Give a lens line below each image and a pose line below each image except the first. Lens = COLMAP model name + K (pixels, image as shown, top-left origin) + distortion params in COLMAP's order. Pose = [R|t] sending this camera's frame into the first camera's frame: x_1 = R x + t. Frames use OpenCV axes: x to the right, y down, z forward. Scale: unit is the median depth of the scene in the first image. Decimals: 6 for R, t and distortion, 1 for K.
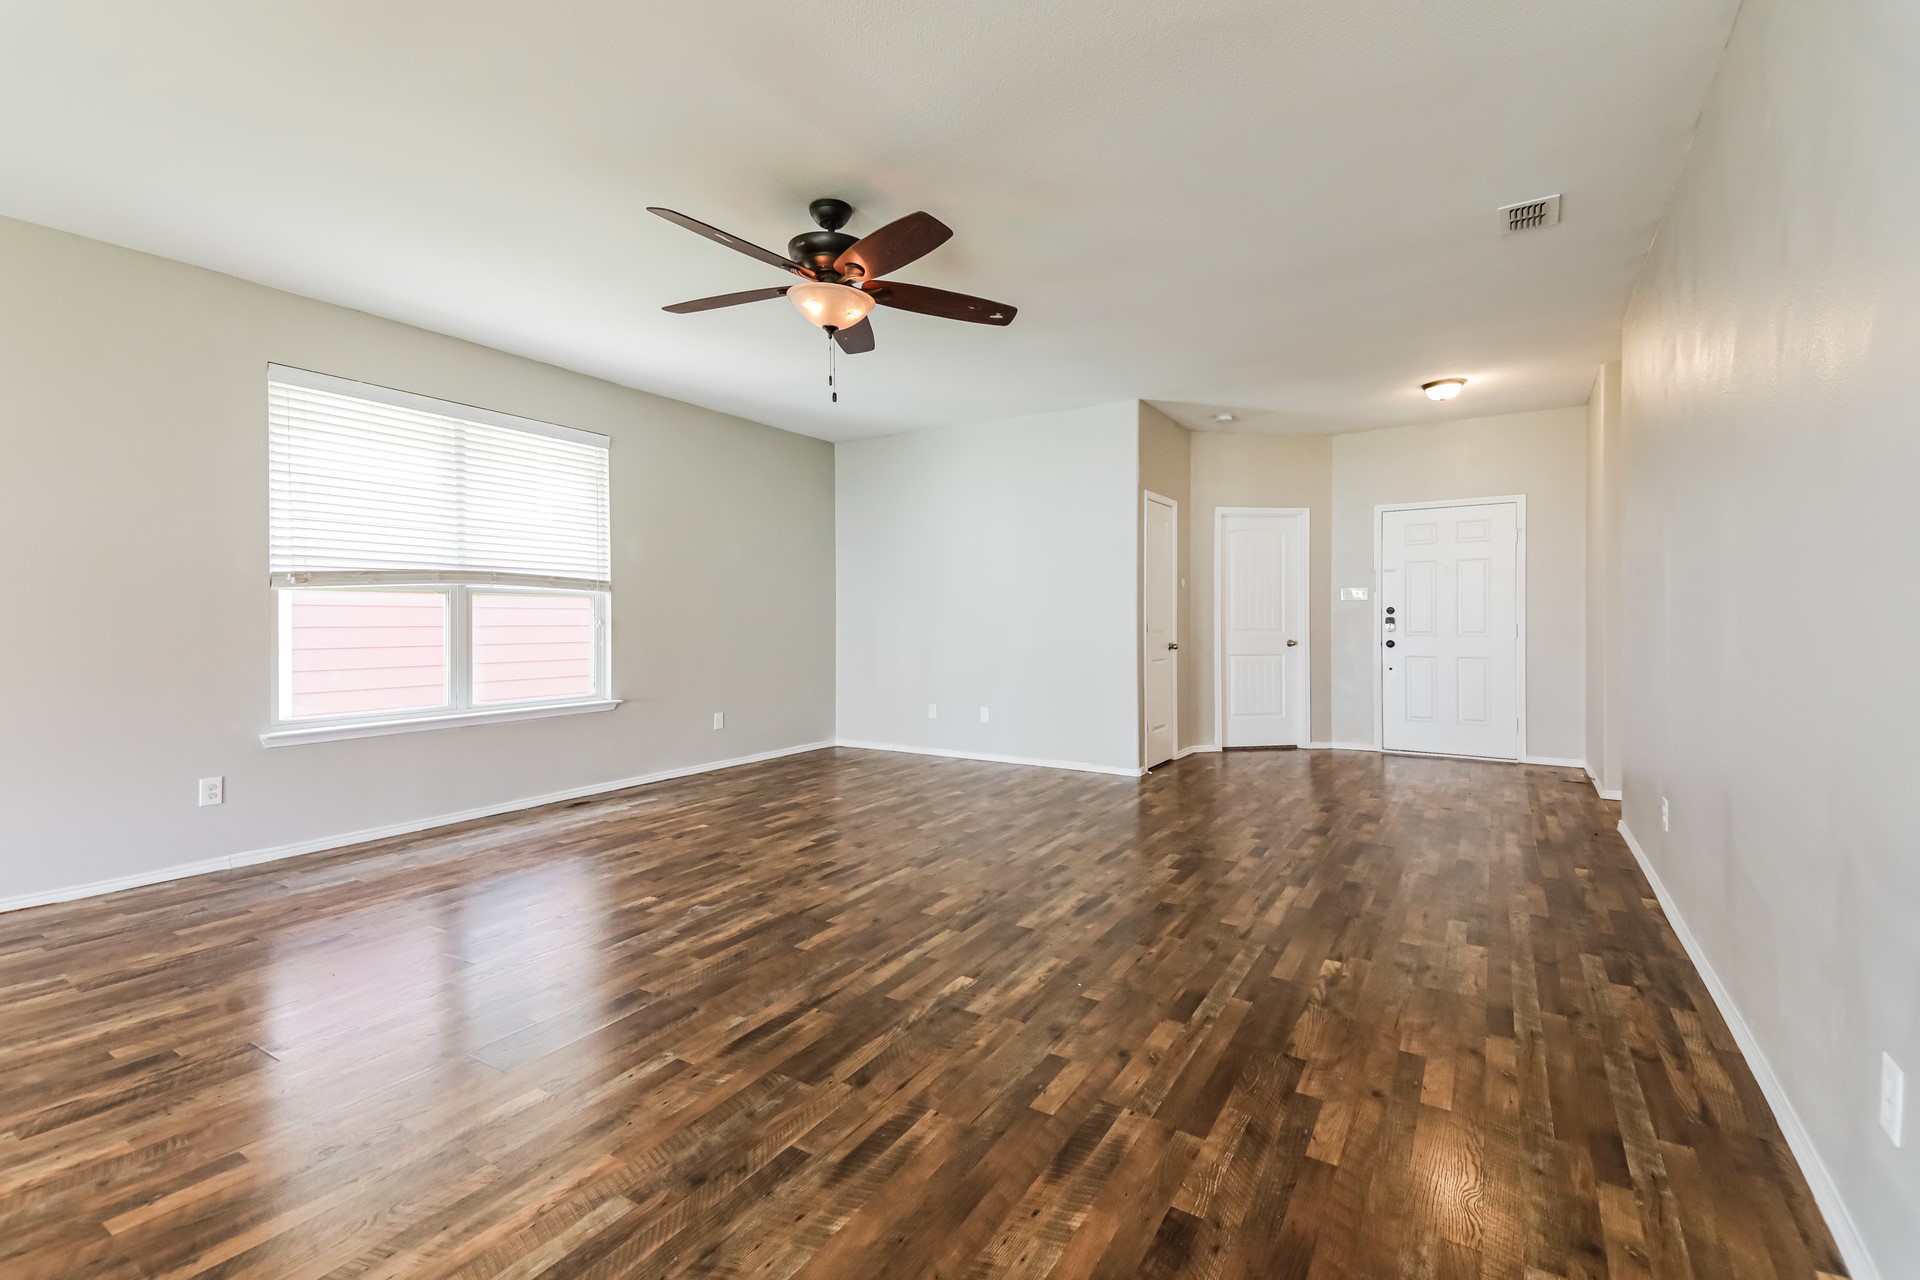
lens RADIAL K [[826.7, 0, 930.8], [0, 826.7, 629.3], [0, 0, 1]] dist [0.059823, -0.008087]
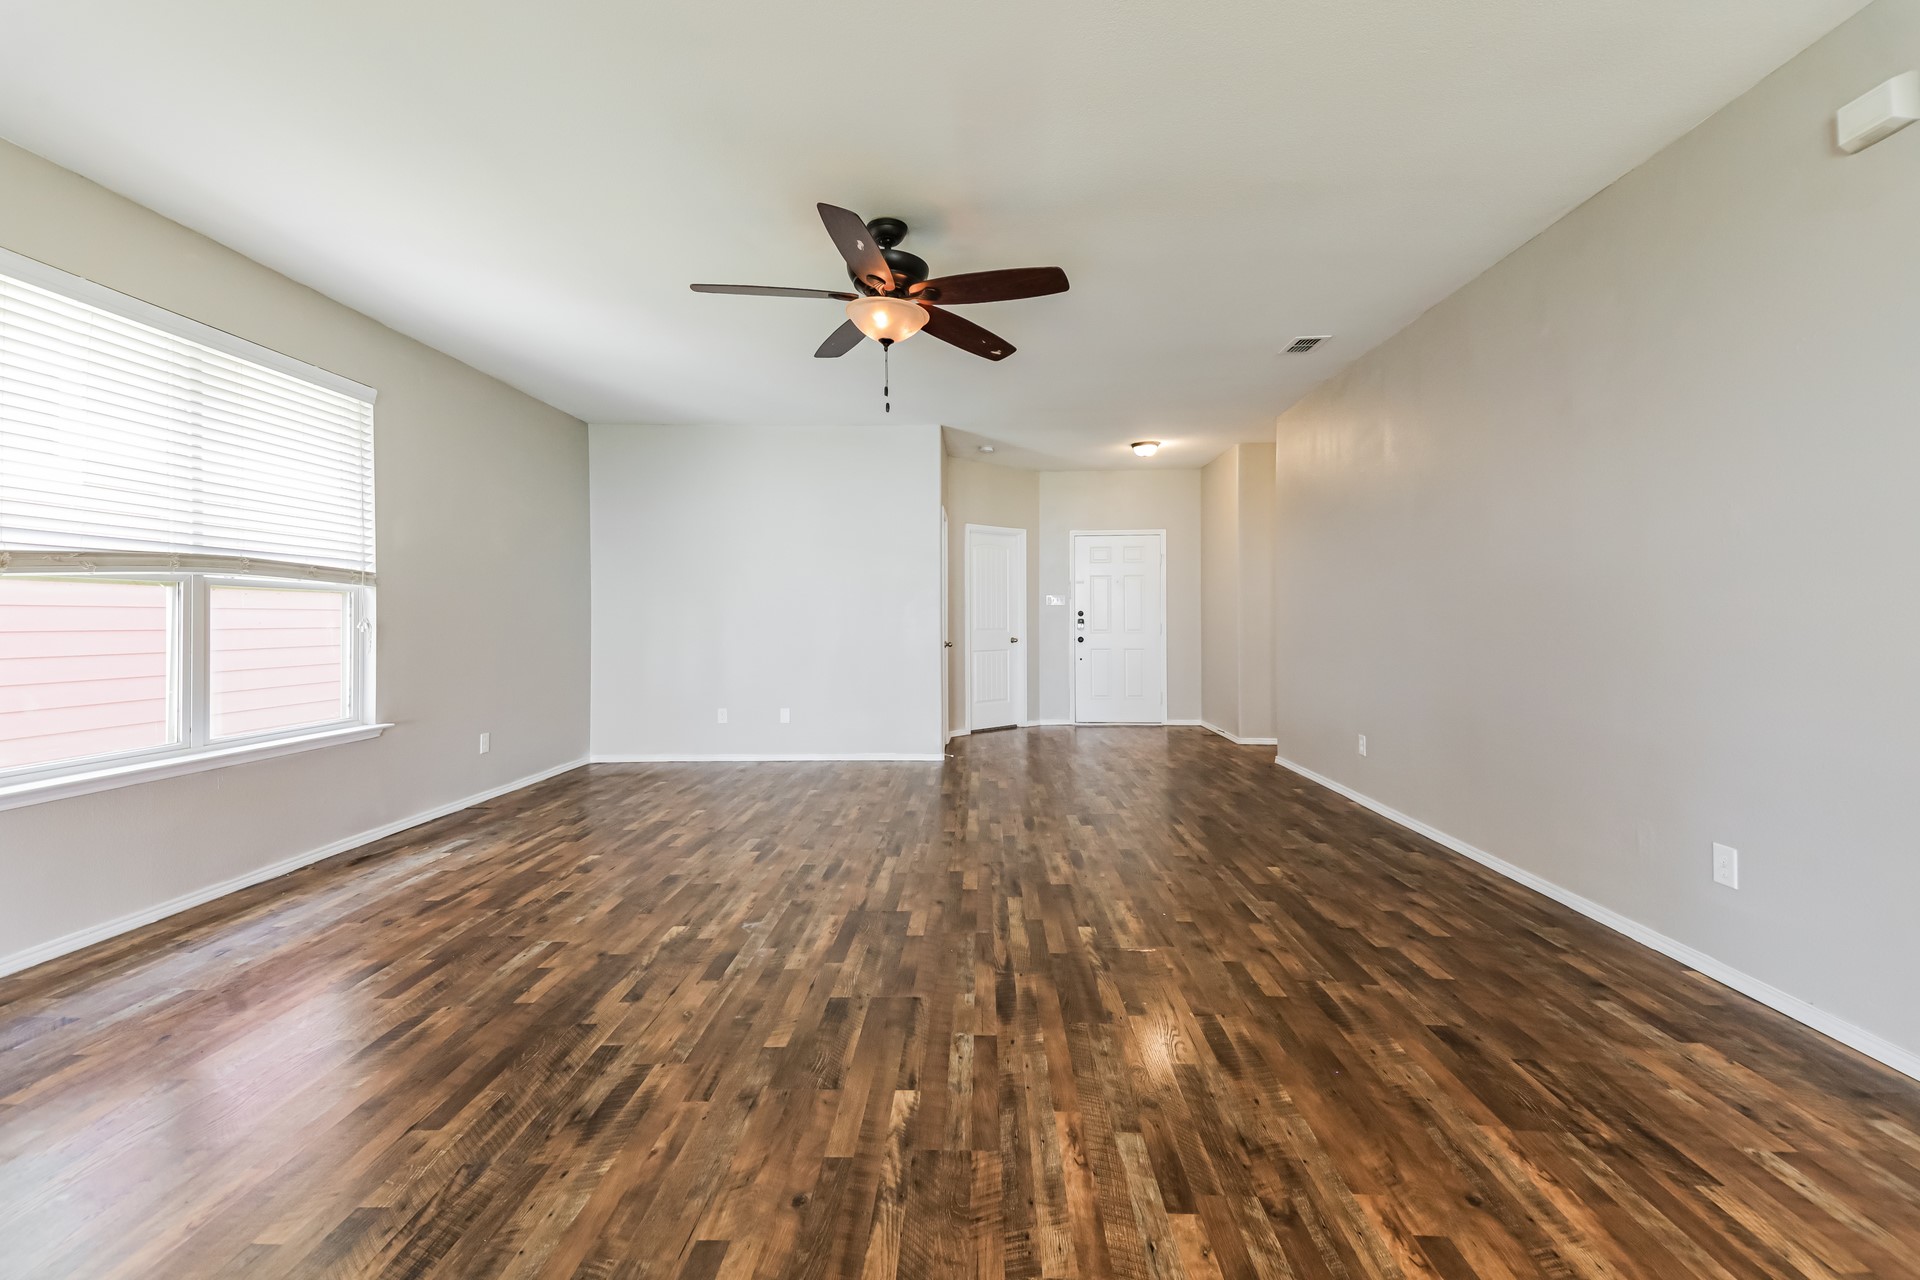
lens RADIAL K [[826.7, 0, 915.7], [0, 826.7, 623.8], [0, 0, 1]] dist [0.059823, -0.008087]
pose [[0.867138, -0.003306, 0.498057, -0.391754], [0.007632, 0.999949, -0.006650, -0.000446], [-0.498010, 0.009568, 0.867119, 0.053911]]
